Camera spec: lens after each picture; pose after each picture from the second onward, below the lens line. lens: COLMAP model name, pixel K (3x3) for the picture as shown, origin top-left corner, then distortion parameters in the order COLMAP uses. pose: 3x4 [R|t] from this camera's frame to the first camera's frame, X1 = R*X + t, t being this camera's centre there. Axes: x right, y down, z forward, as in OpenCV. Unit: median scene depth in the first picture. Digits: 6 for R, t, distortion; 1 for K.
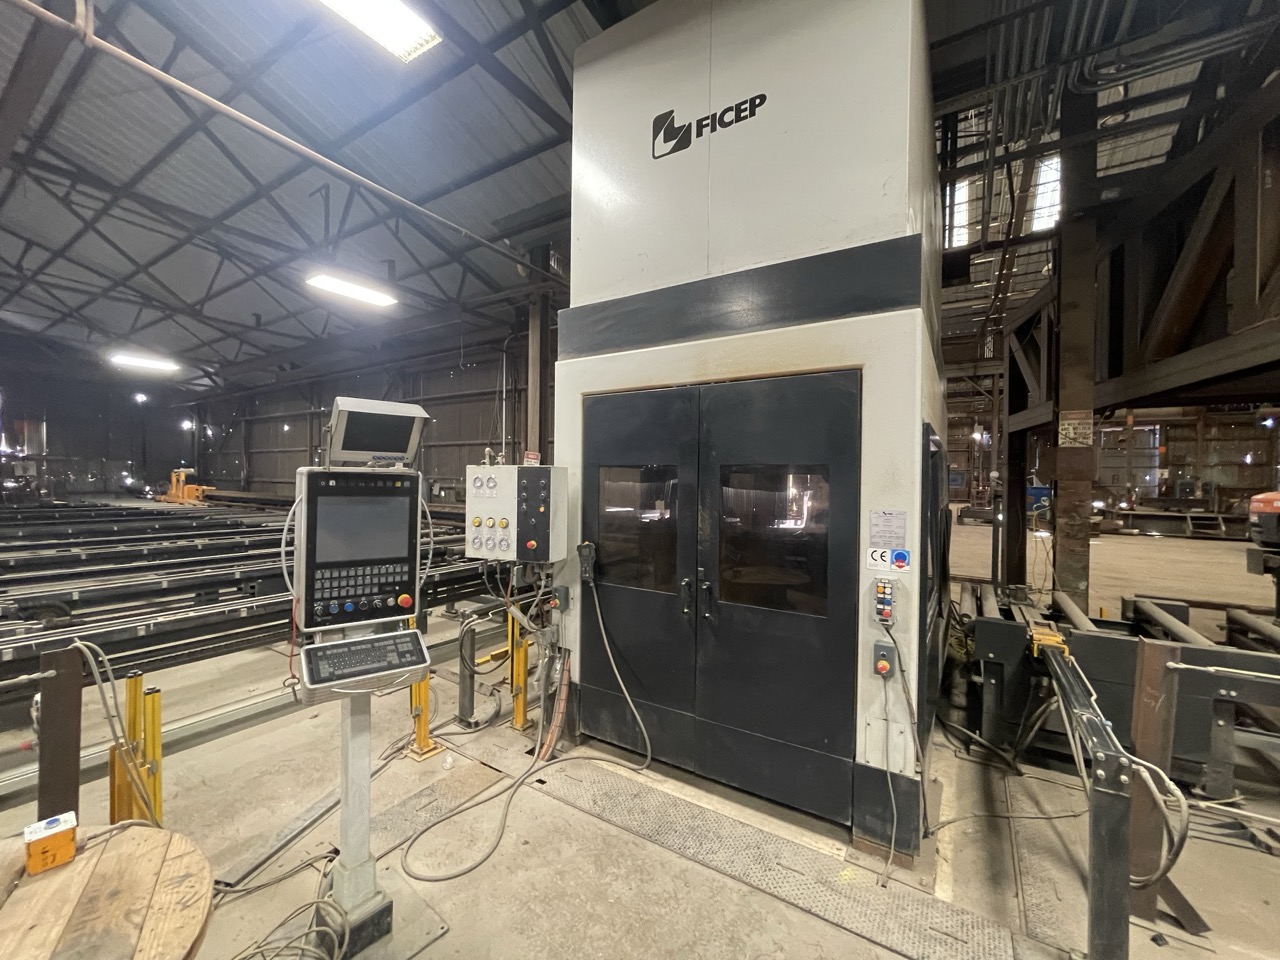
lens RADIAL K [[511.9, 0, 633.6], [0, 511.9, 481.9], [0, 0, 1]] dist [-0.001803, 0.000441]
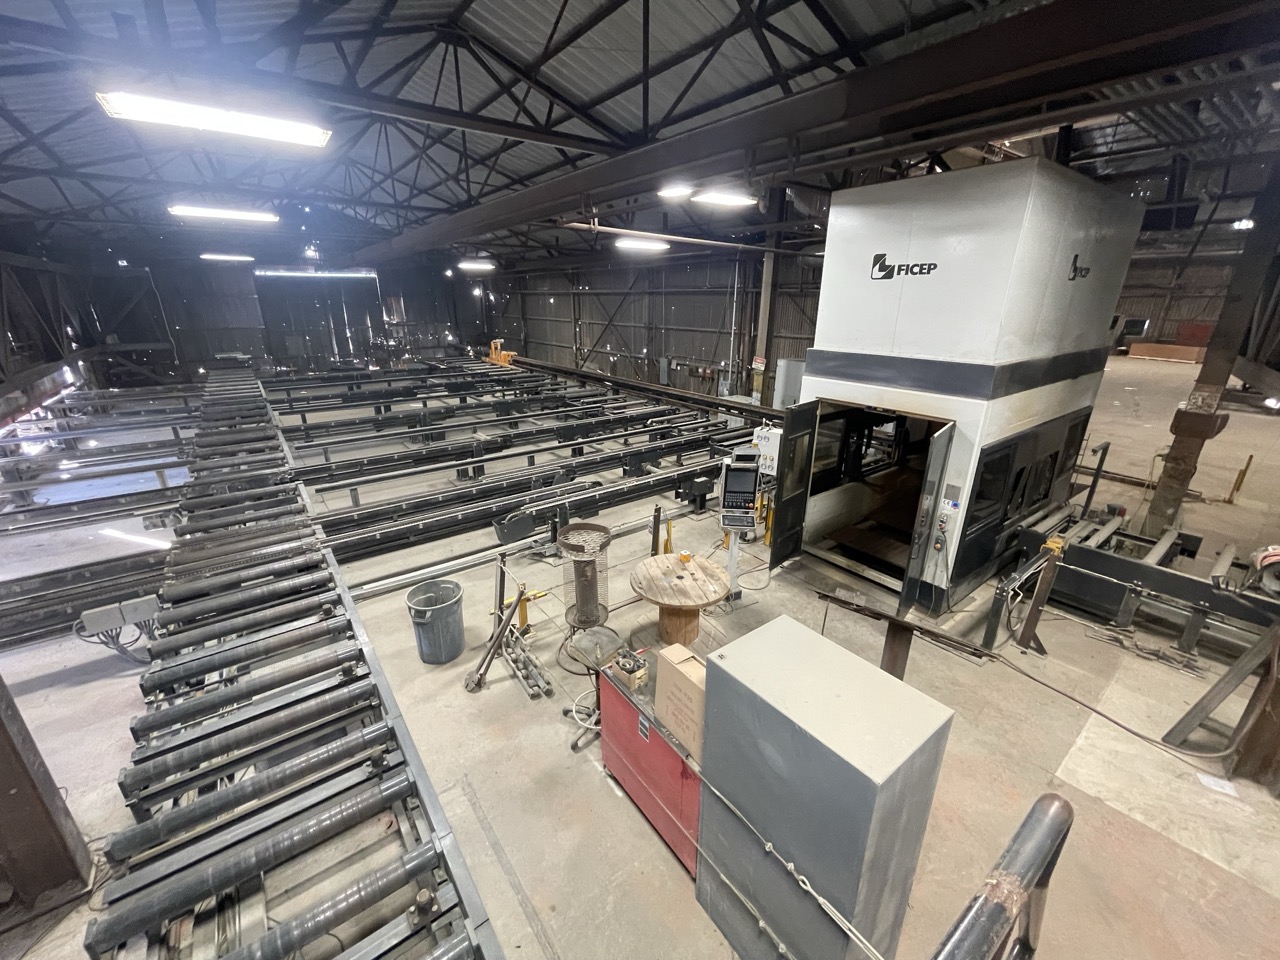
lens RADIAL K [[511.9, 0, 633.6], [0, 511.9, 481.9], [0, 0, 1]] dist [-0.001803, 0.000441]
pose [[0.936434, 0.107235, -0.334055, -0.060410], [0.008736, 0.944723, 0.327754, -0.484817], [0.350736, -0.309838, 0.883733, -1.028262]]
